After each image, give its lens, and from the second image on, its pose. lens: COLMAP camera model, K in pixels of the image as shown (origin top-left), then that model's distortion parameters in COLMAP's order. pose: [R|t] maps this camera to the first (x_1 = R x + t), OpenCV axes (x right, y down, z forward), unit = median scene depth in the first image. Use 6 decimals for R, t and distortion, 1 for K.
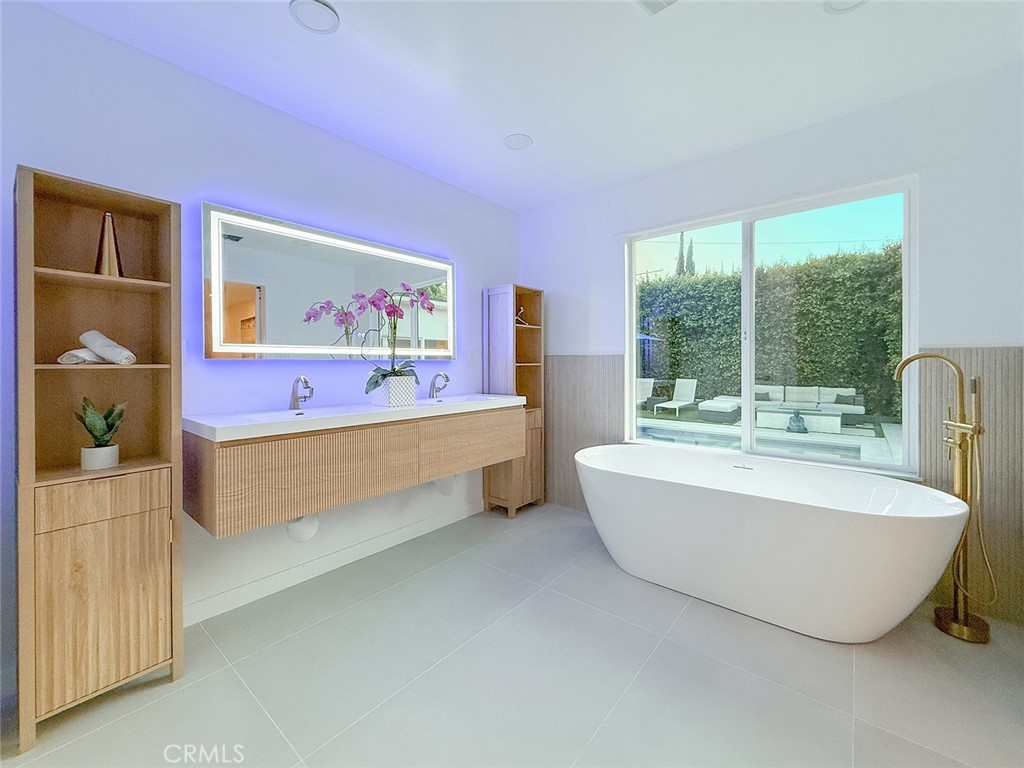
lens RADIAL K [[418.2, 0, 502.4], [0, 418.2, 365.5], [0, 0, 1]] dist [0.000575, 0.000162]
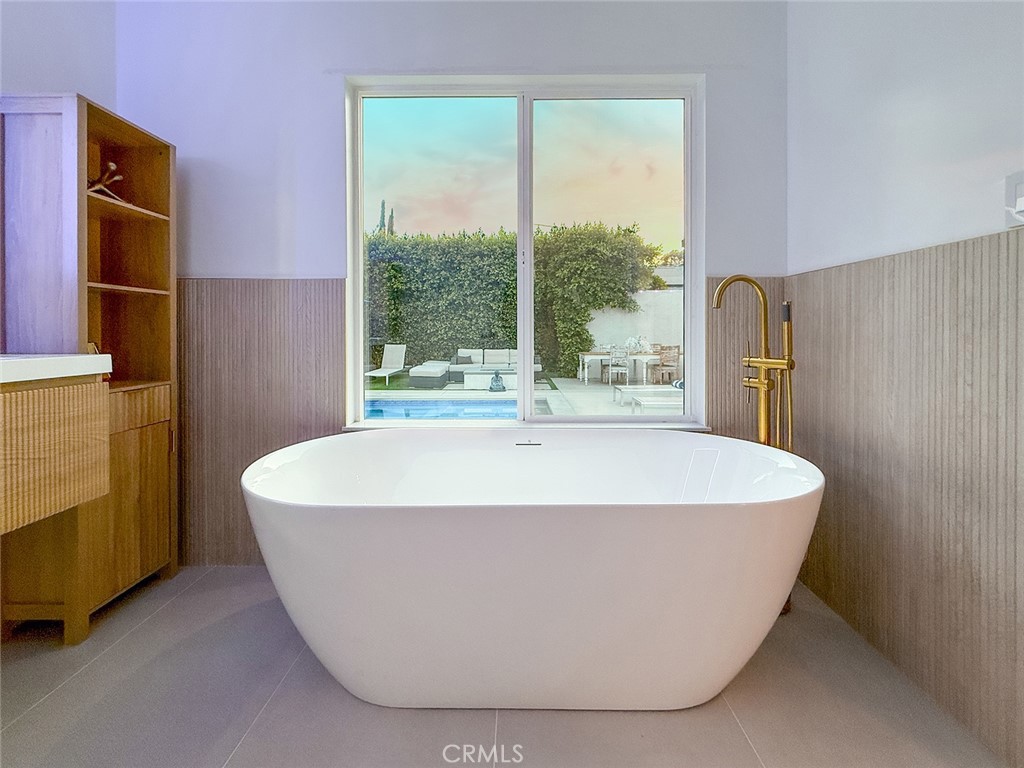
lens RADIAL K [[429.7, 0, 515.8], [0, 429.7, 337.7], [0, 0, 1]] dist [0.001342, 0.000149]
pose [[0.759164, -0.001527, 0.650898, 0.078123], [-0.000929, 0.999994, 0.003430, 0.051543], [-0.650899, -0.003209, 0.759157, 0.370625]]
